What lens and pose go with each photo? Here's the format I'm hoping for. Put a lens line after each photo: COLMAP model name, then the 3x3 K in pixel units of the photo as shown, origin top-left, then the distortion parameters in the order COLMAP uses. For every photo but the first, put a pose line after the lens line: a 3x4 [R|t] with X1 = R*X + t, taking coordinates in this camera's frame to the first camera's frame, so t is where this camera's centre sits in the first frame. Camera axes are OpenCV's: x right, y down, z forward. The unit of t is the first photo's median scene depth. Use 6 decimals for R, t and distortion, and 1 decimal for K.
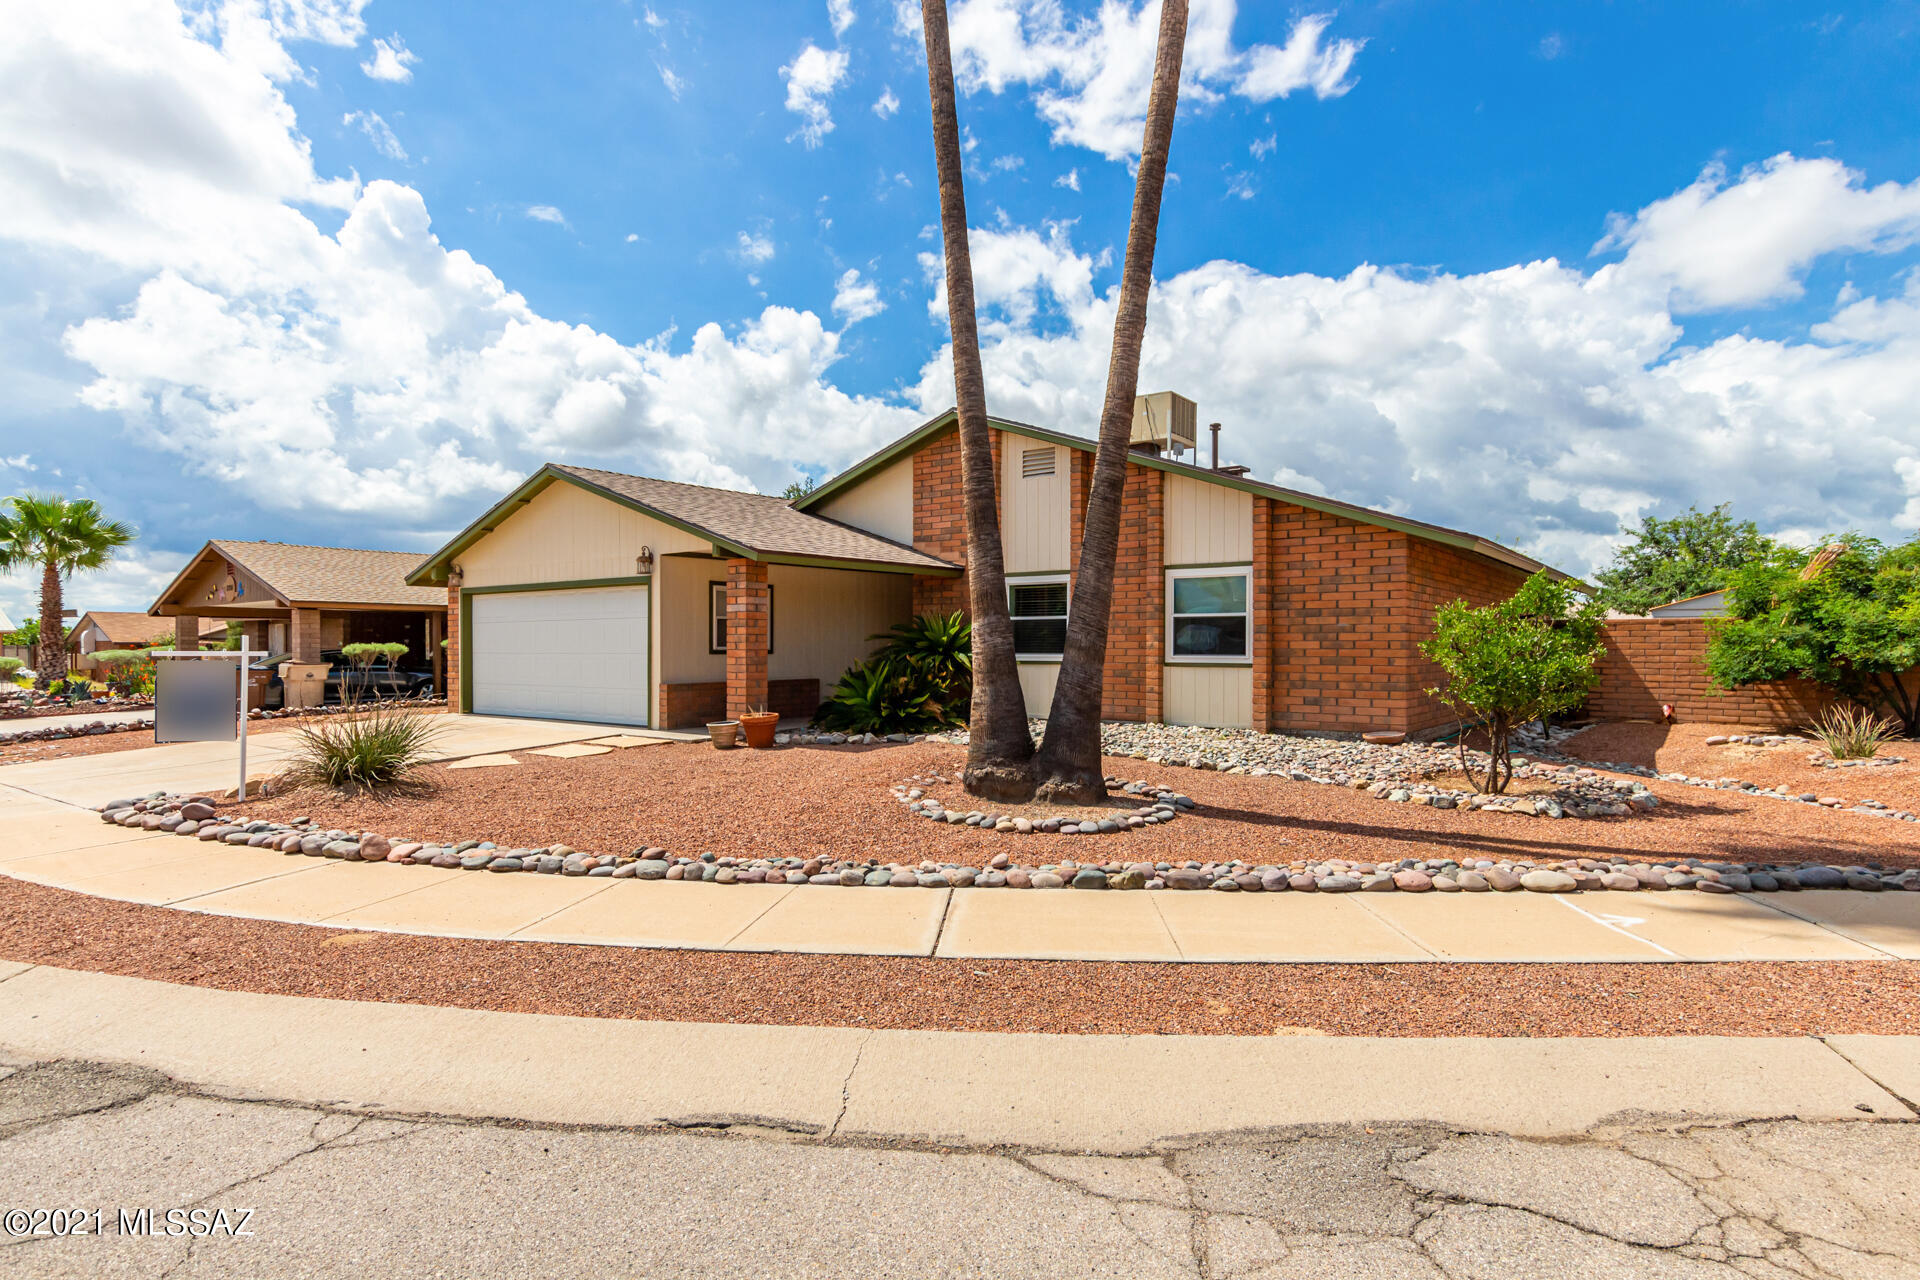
lens RADIAL K [[1014.6, 0, 960.0], [0, 1014.6, 638.7], [0, 0, 1]] dist [-0.000653, -0.000187]
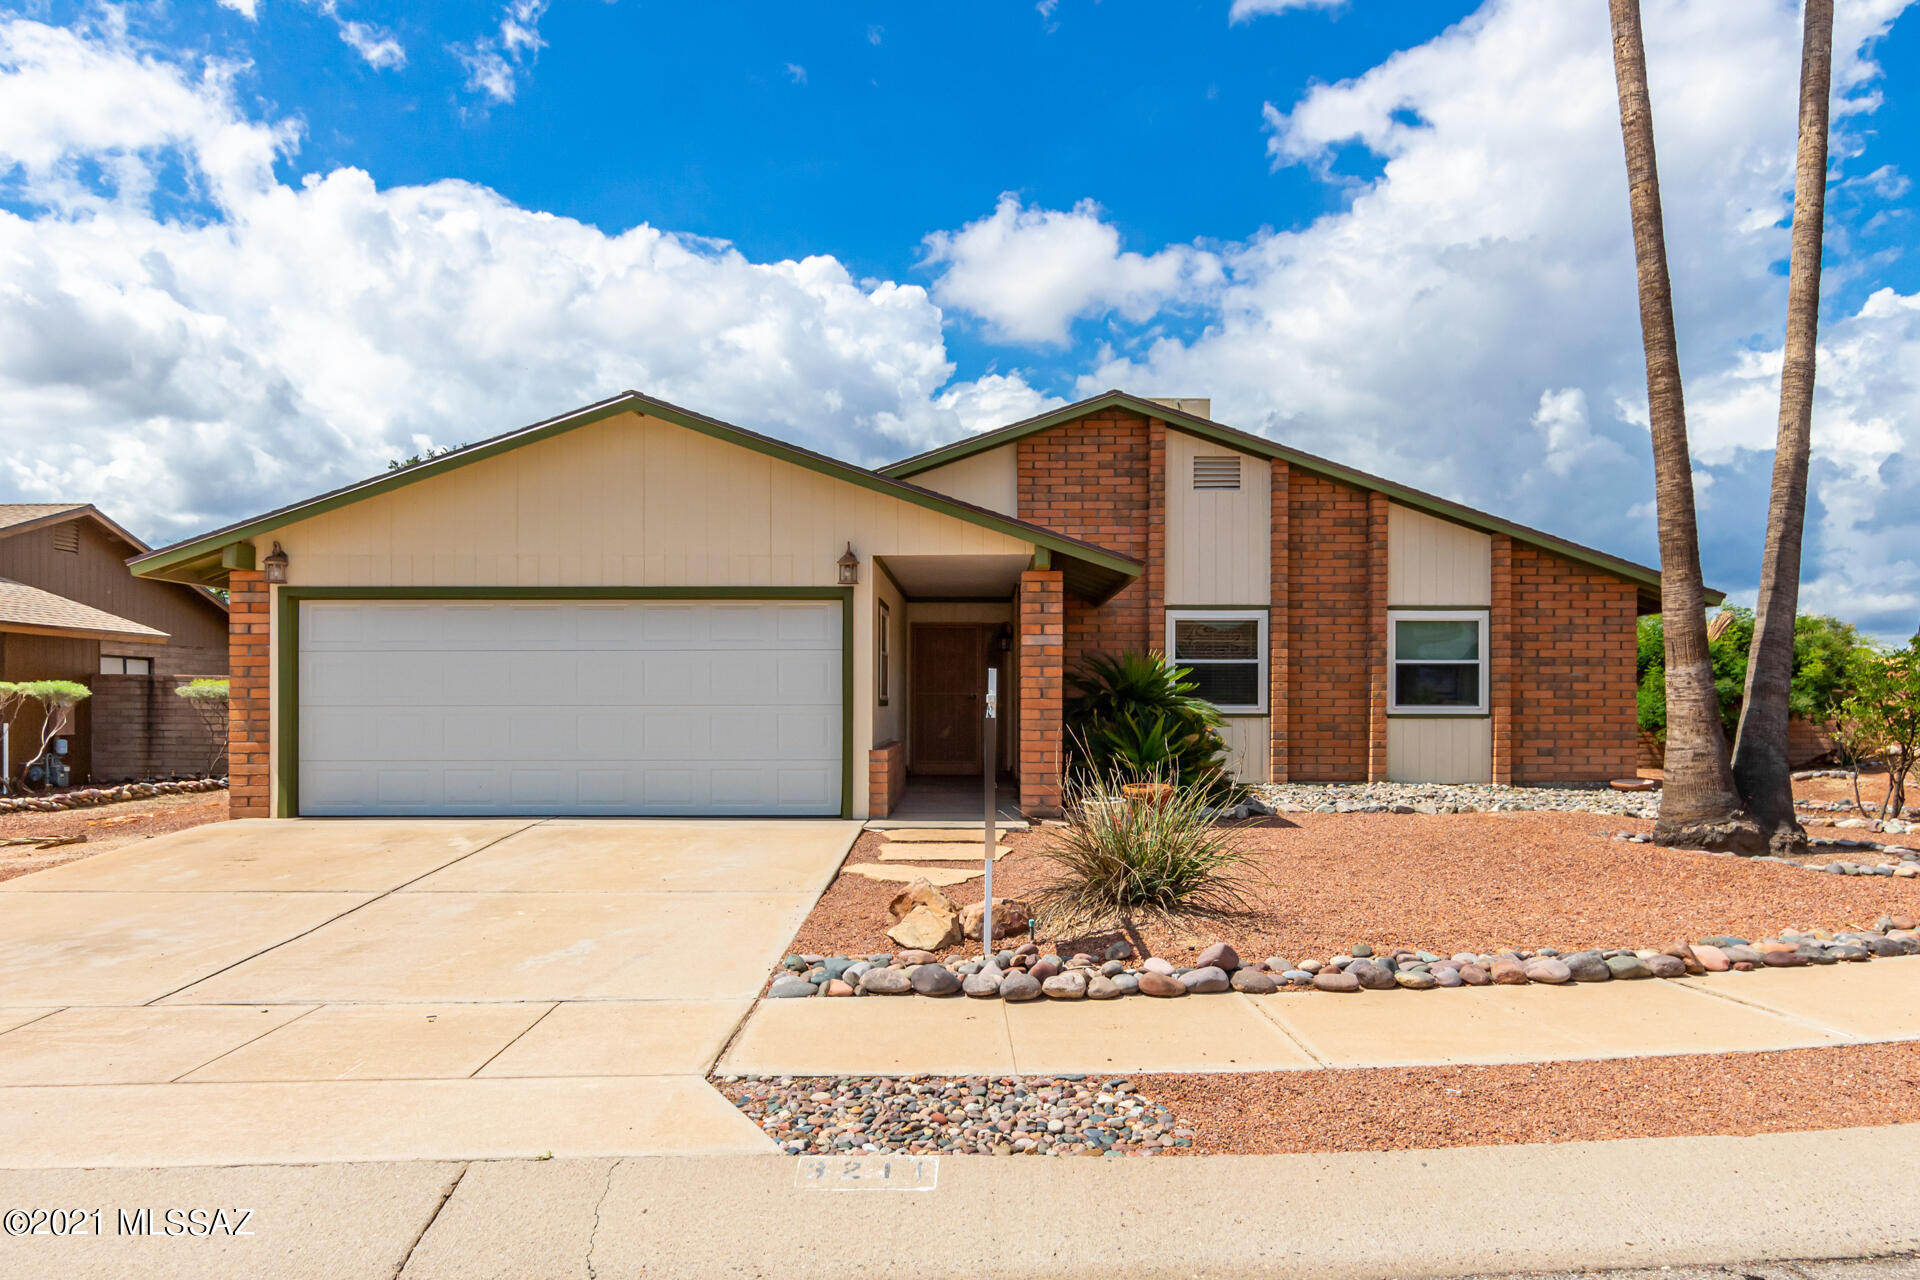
lens RADIAL K [[1335.9, 0, 967.8], [0, 1335.9, 685.5], [0, 0, 1]] dist [0.002675, 0.013690]
pose [[0.807806, 0.008130, 0.589392, -0.849591], [-0.004631, 0.999962, -0.007447, 0.009566], [-0.589430, 0.003286, 0.807813, 0.282595]]
